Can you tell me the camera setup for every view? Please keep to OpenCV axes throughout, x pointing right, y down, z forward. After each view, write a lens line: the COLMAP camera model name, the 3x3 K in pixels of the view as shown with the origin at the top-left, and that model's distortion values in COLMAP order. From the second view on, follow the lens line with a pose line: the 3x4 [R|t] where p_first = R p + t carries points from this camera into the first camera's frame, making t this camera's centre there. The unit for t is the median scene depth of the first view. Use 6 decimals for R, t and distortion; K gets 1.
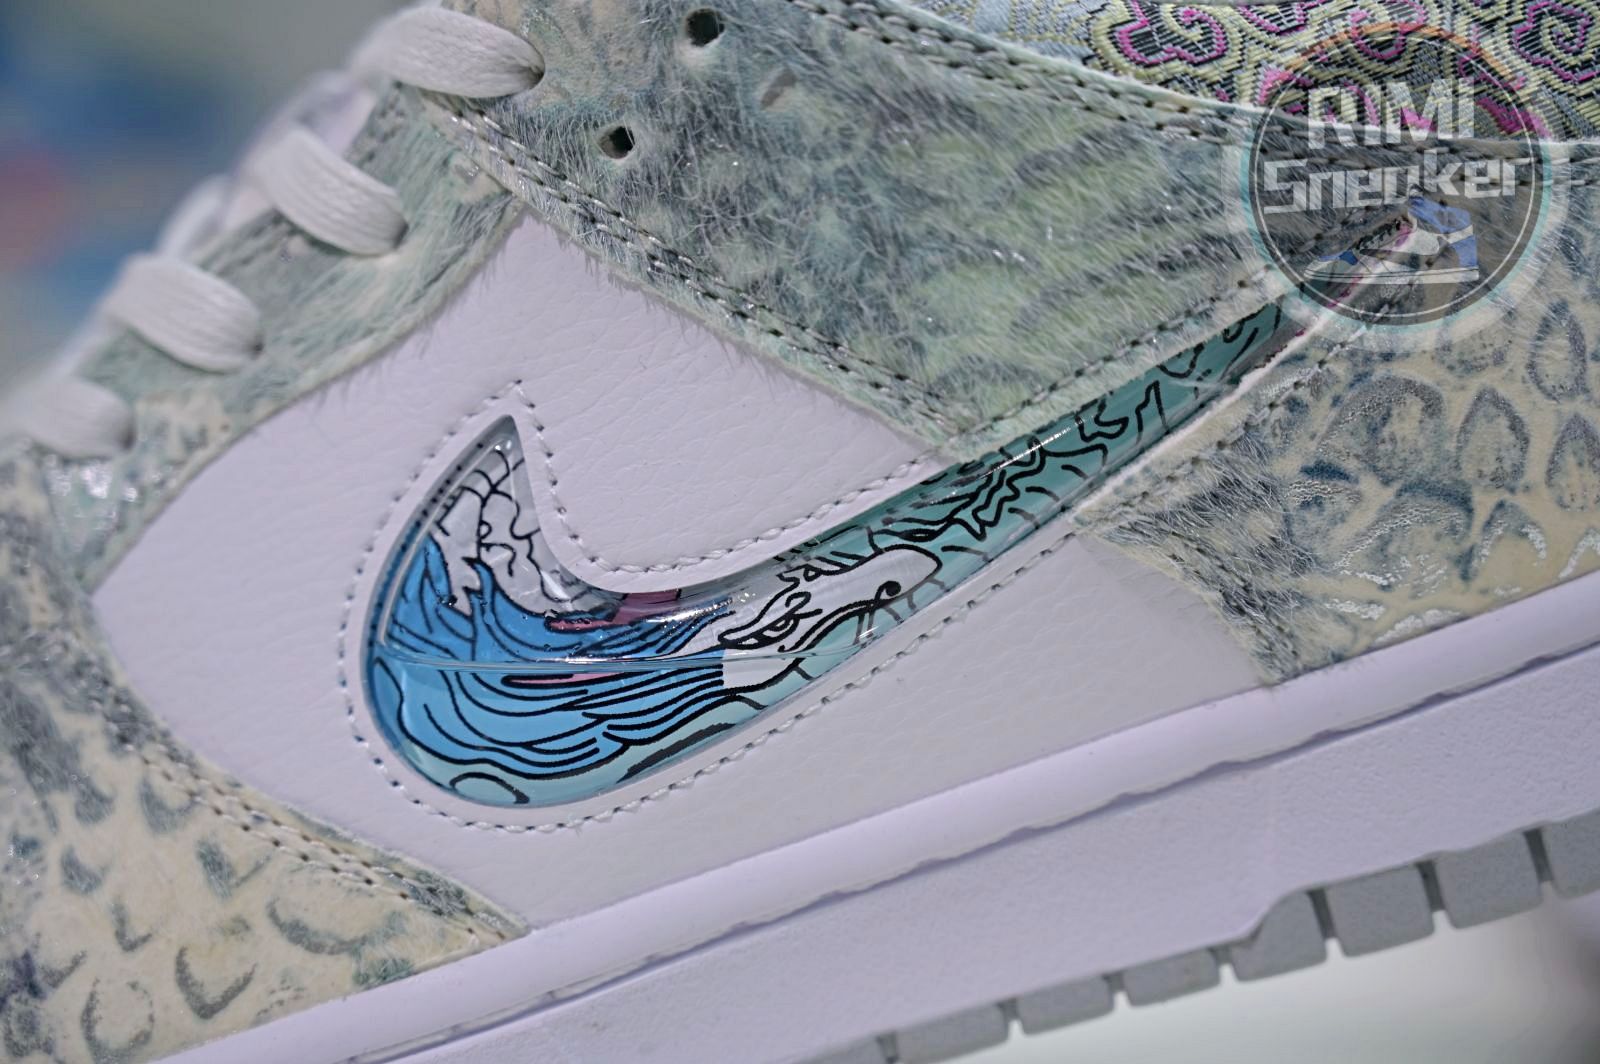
lens RADIAL K [[3291.1, 0, 800.0], [0, 3291.1, 532.0], [0, 0, 1]] dist [0.022378, -0.076187]
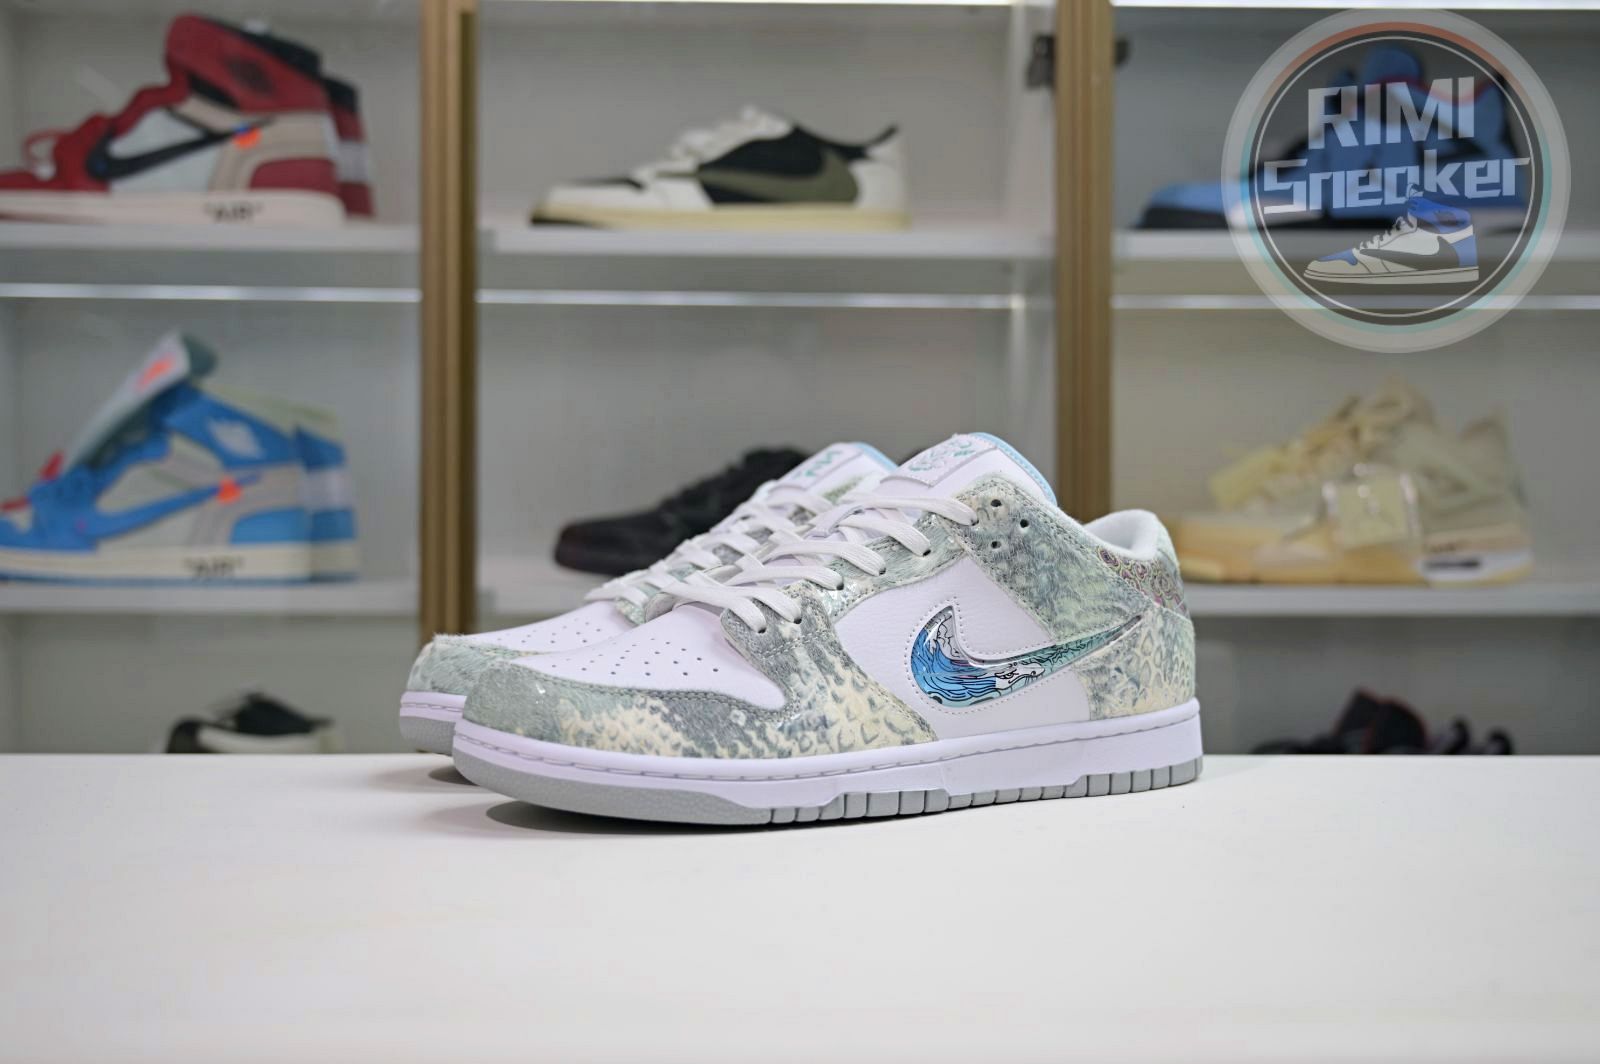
lens RADIAL K [[1693.4, 0, 800.0], [0, 1693.4, 532.0], [0, 0, 1]] dist [-0.006260, -0.001949]
pose [[0.823477, 0.281564, 0.492551, -1.231279], [-0.154701, 0.946700, -0.282538, 0.467797], [-0.545851, 0.156465, 0.823144, -0.527985]]
